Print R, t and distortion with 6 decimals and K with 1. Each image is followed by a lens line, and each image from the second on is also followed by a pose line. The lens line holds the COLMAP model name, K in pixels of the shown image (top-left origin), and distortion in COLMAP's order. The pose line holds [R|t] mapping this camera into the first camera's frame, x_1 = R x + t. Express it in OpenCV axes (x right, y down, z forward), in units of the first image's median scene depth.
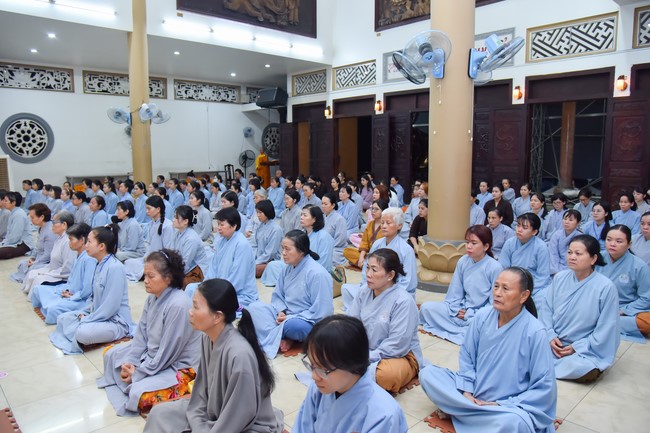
lens RADIAL K [[463.8, 0, 327.1], [0, 463.8, 220.4], [0, 0, 1]] dist [-0.073679, 0.030449]
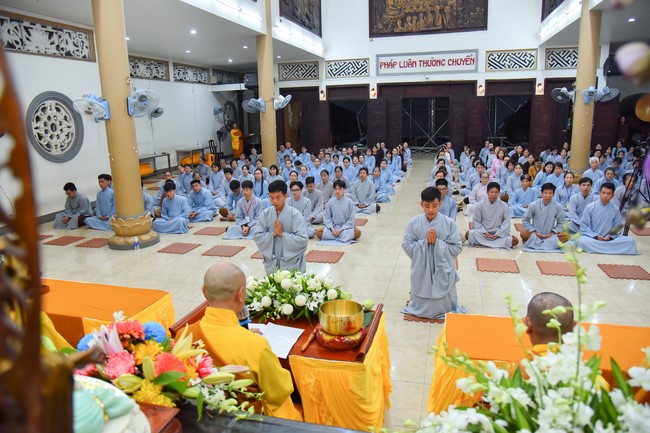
lens RADIAL K [[463.8, 0, 318.0], [0, 463.8, 212.9], [0, 0, 1]] dist [-0.073679, 0.030449]
pose [[0.836546, -0.140703, 0.529523, -0.824776], [0.103366, 0.989638, 0.099664, -0.047636], [-0.538058, -0.028639, 0.842421, -0.084814]]
